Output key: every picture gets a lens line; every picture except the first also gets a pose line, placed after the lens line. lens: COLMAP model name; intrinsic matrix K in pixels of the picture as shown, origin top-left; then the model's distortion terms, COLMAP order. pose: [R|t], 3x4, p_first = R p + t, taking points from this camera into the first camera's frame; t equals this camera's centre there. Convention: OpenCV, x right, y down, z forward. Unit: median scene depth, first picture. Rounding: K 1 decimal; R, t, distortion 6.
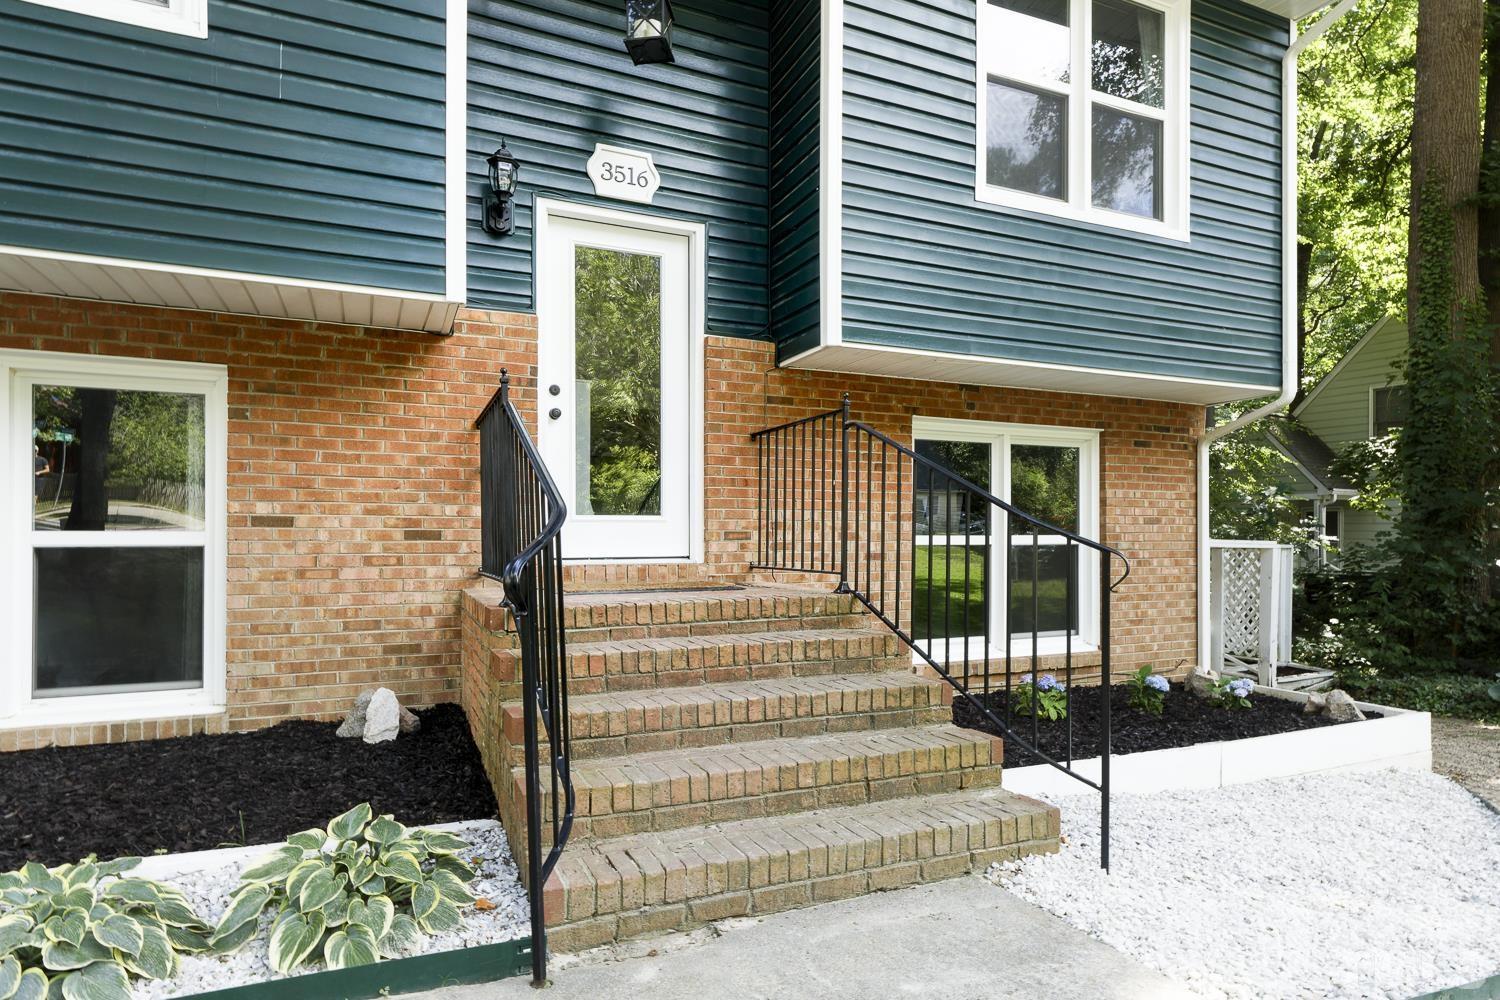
lens RADIAL K [[827.1, 0, 747.0], [0, 827.1, 532.1], [0, 0, 1]] dist [0.000107, 0.000137]
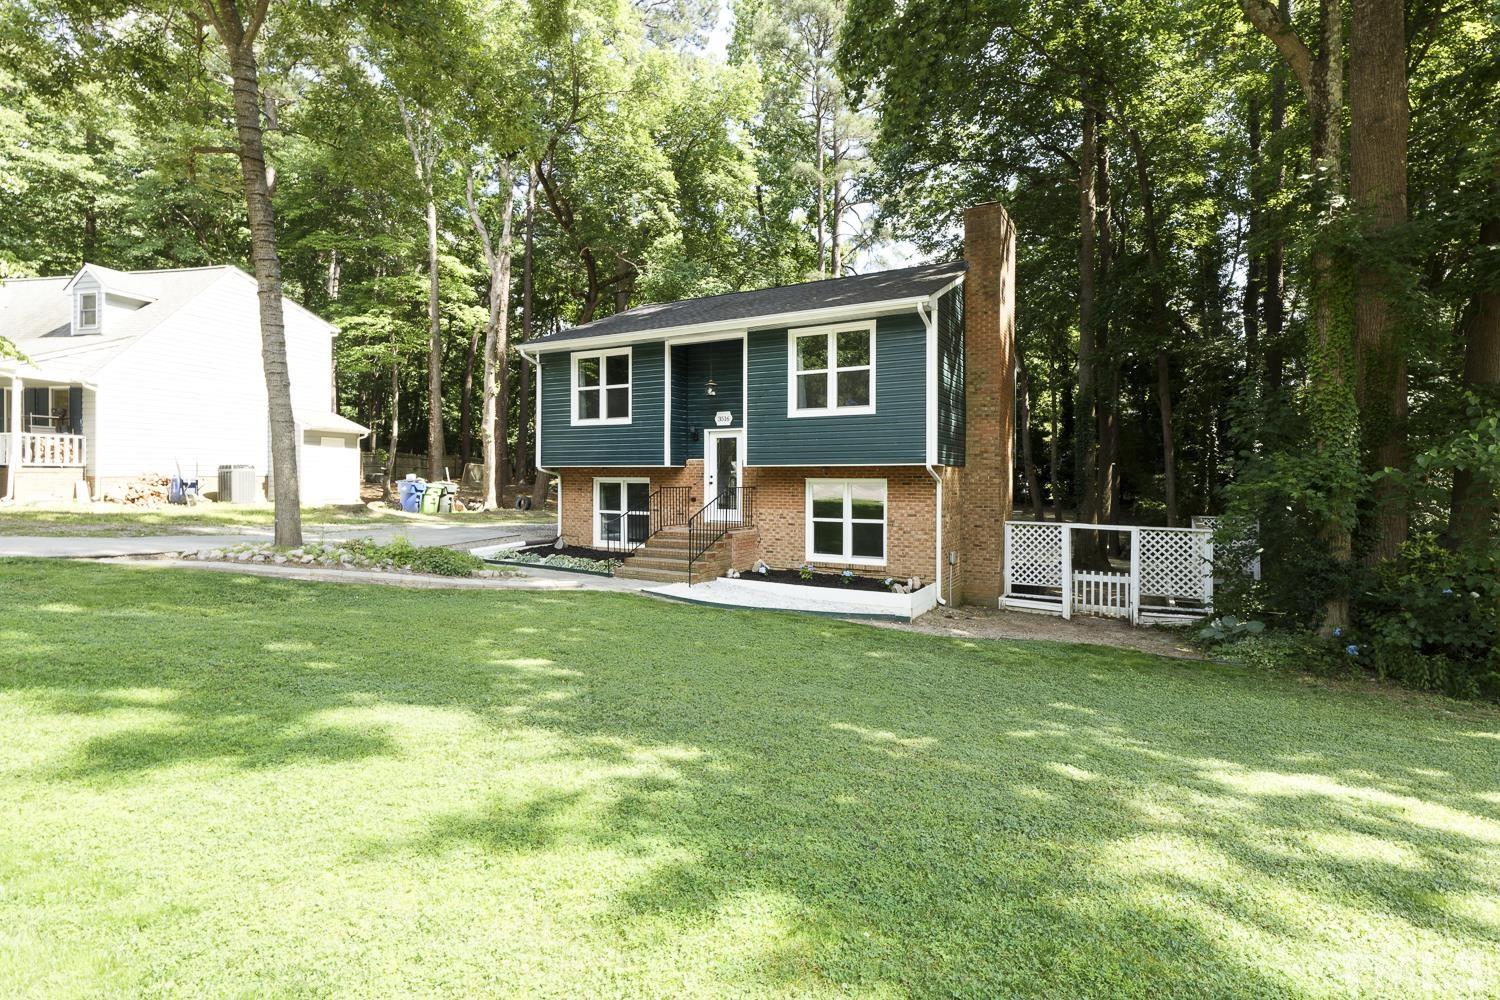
lens RADIAL K [[698.8, 0, 771.8], [0, 698.8, 474.4], [0, 0, 1]] dist [-0.002743, -0.000340]
pose [[0.614926, -0.002626, -0.788580, 2.514645], [0.001034, 0.999996, -0.002524, -0.174547], [0.788584, 0.000737, 0.614927, -0.781550]]
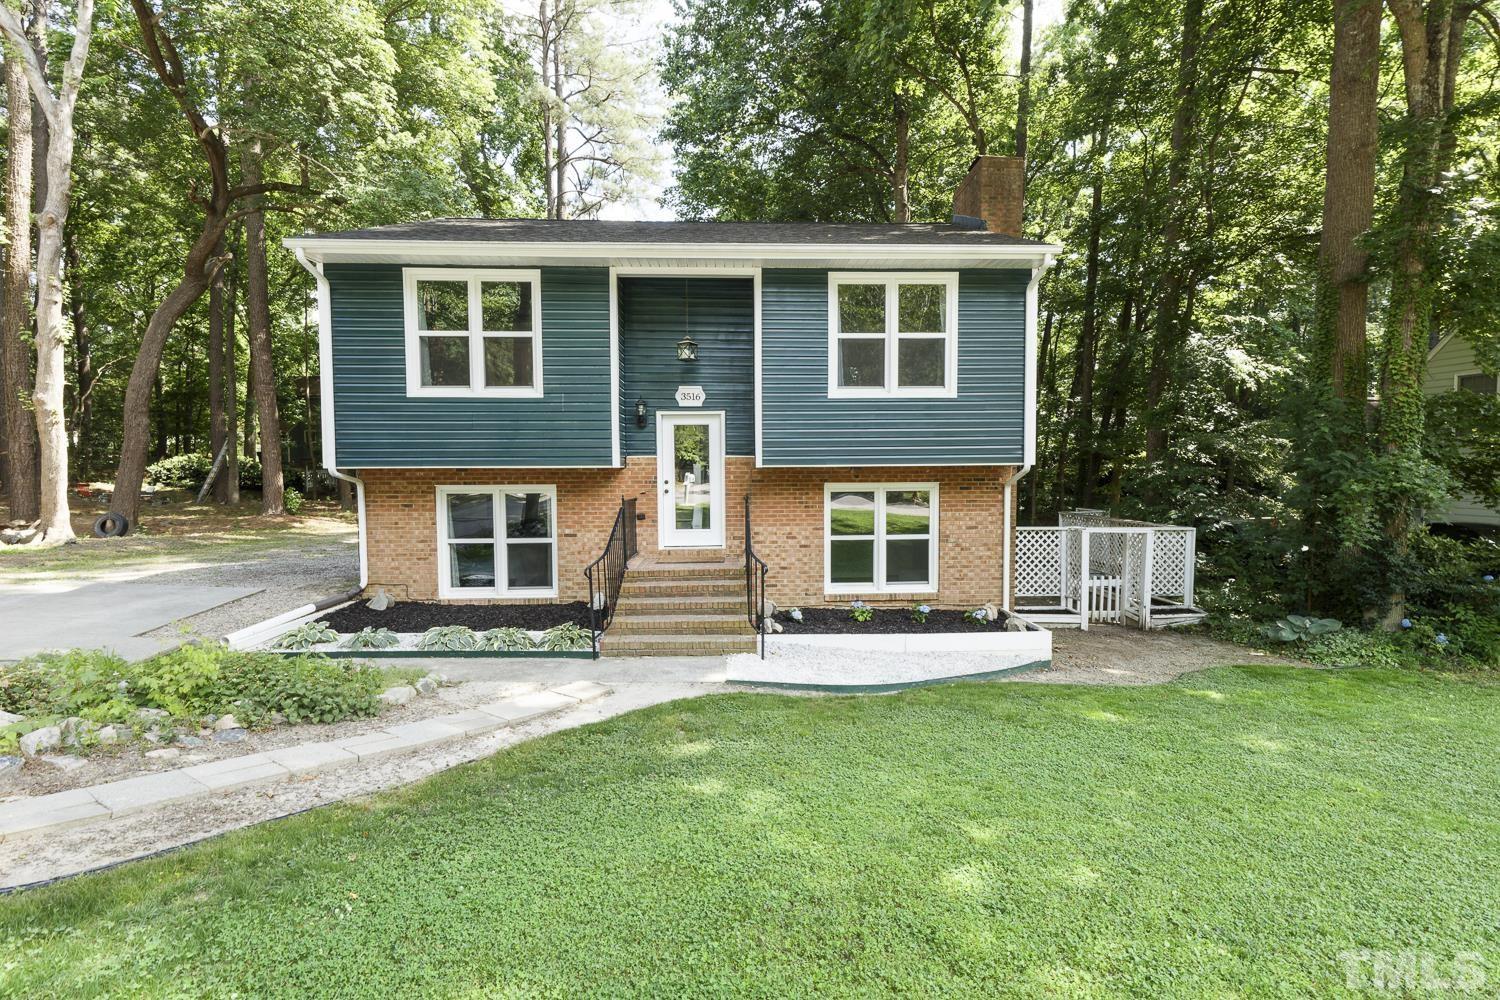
lens RADIAL K [[682.5, 0, 767.7], [0, 682.5, 506.9], [0, 0, 1]] dist [-0.001633, -0.000113]
pose [[0.933679, 0.010753, -0.357949, 0.838755], [0.009102, 0.998514, 0.053736, -0.207024], [0.357995, -0.053430, 0.932194, -0.897564]]
